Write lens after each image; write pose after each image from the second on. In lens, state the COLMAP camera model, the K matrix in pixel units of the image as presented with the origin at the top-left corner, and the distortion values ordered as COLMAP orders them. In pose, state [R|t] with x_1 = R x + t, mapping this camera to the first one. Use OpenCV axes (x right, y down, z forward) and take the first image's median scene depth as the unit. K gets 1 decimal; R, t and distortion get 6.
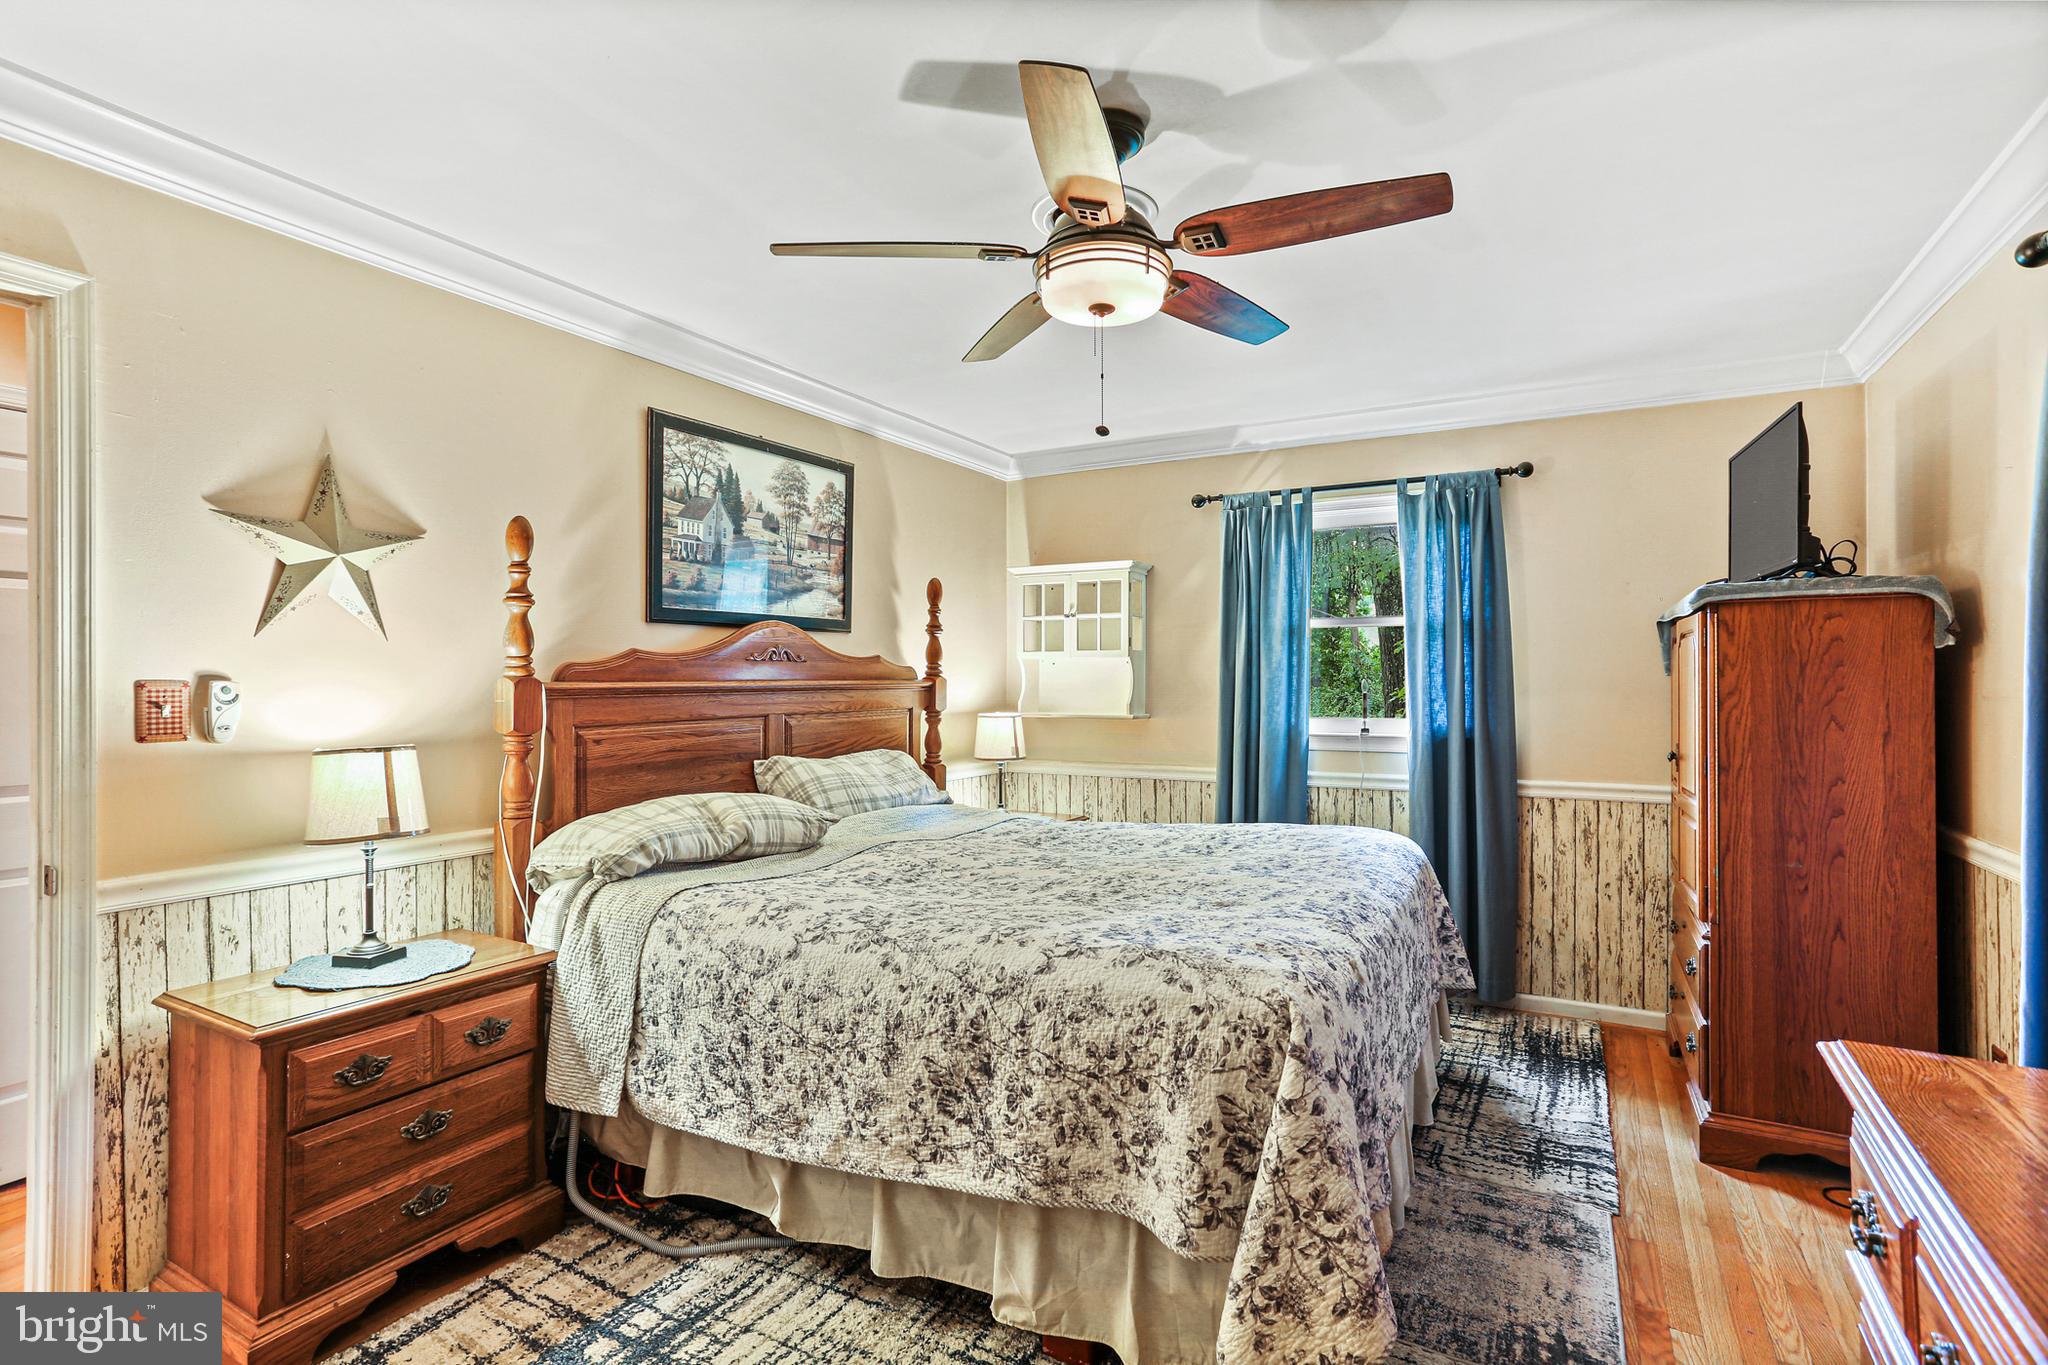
lens RADIAL K [[988.7, 0, 1018.5], [0, 988.7, 676.9], [0, 0, 1]] dist [-0.040099, 0.016747]
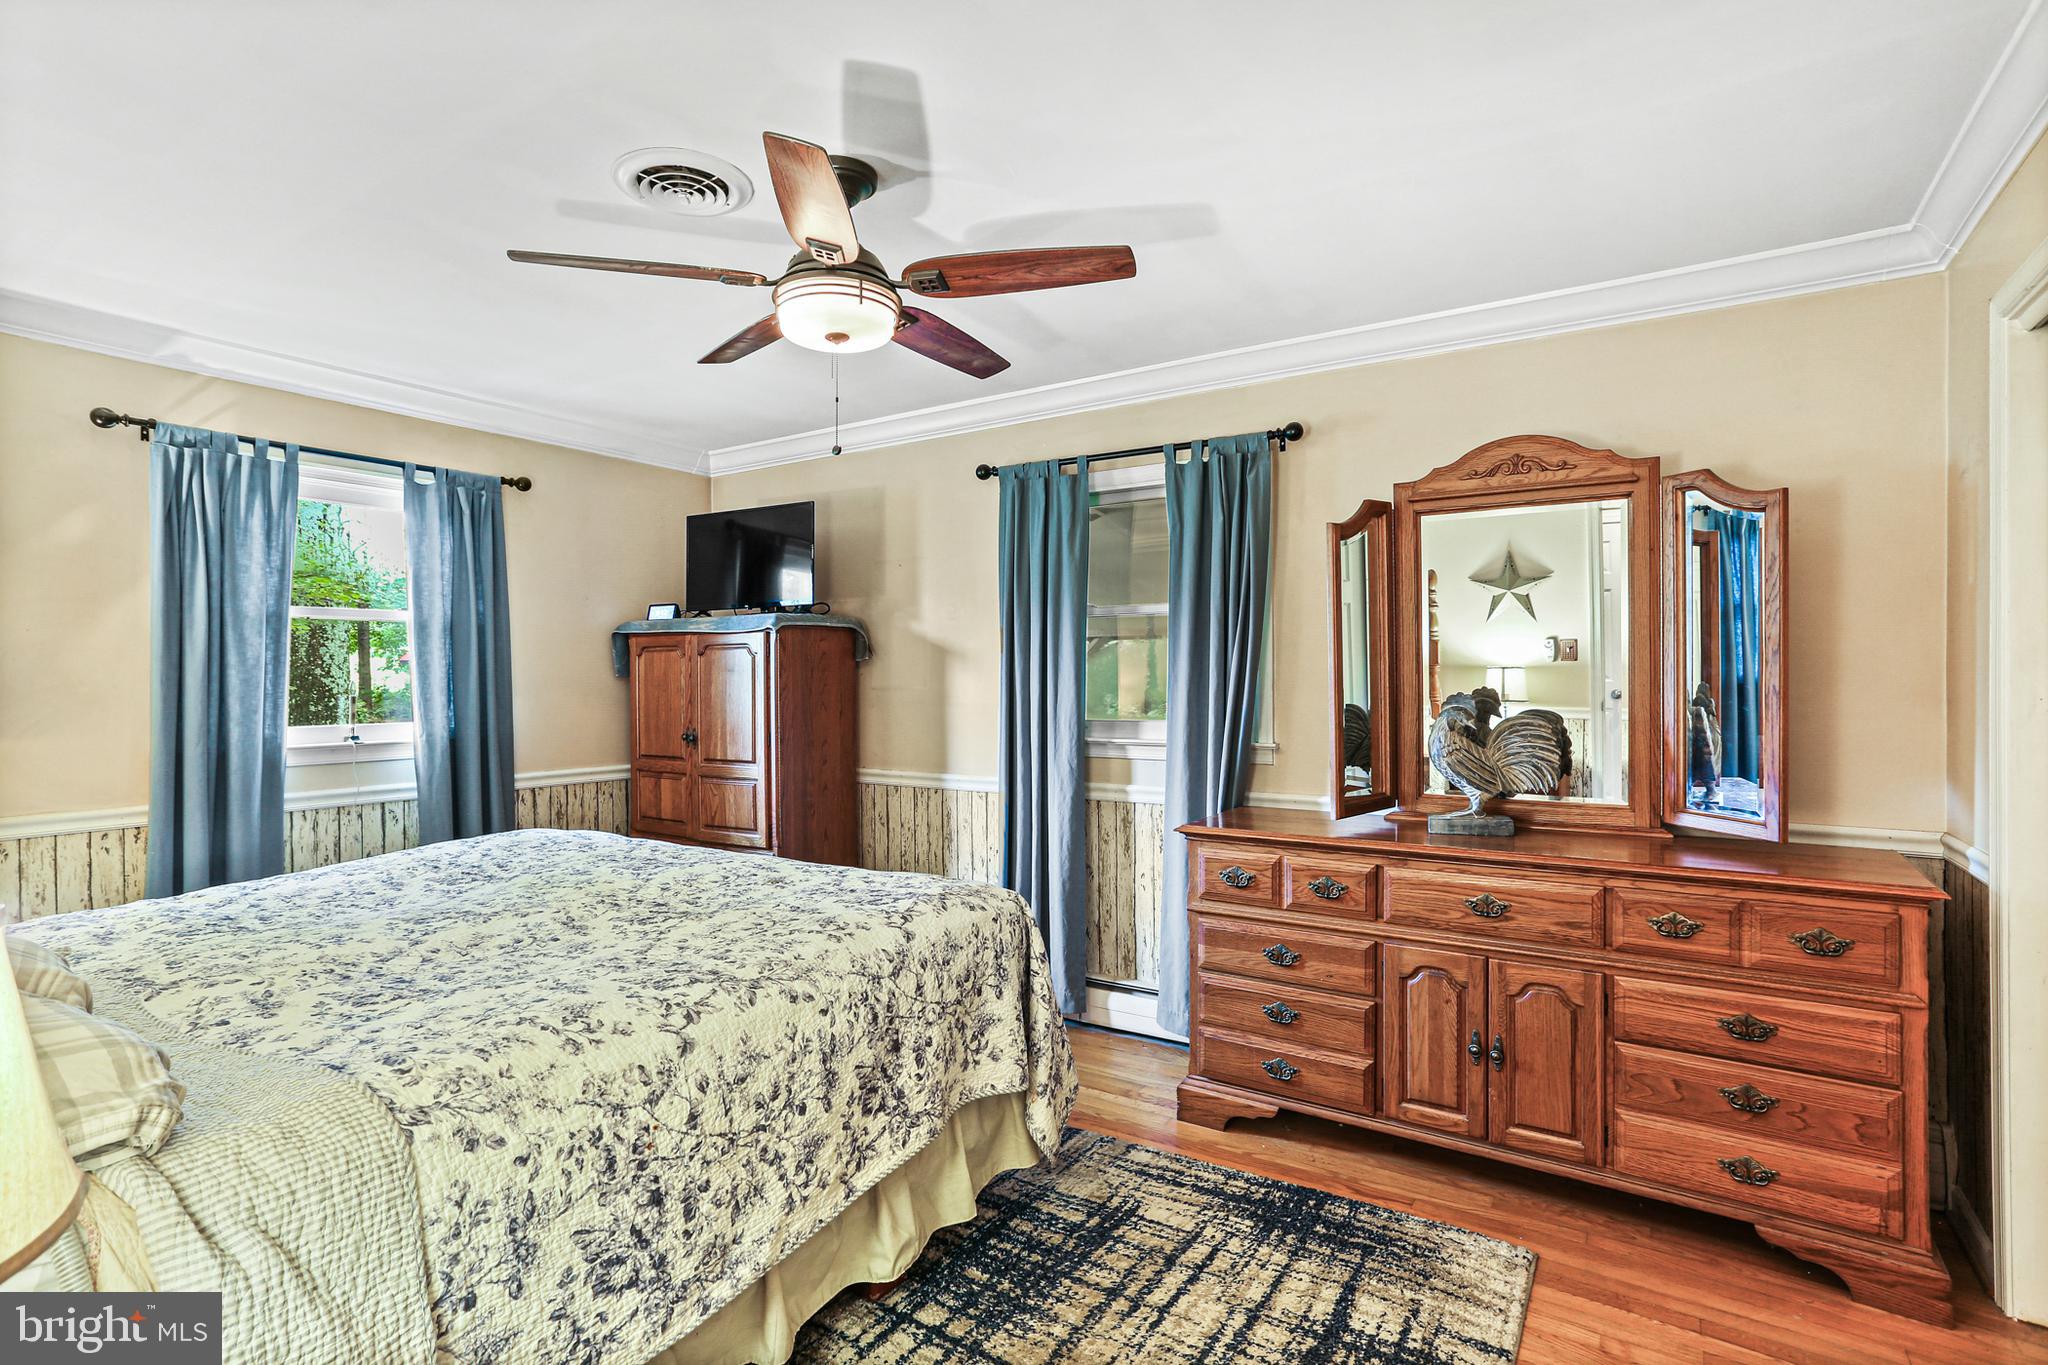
lens RADIAL K [[988.7, 0, 1022.8], [0, 988.7, 682.0], [0, 0, 1]] dist [-0.040099, 0.016747]
pose [[0.067377, -0.001768, 0.997726, -1.013018], [-0.000664, 0.999998, 0.001817, 0.005180], [-0.997727, -0.000784, 0.067375, 0.744144]]
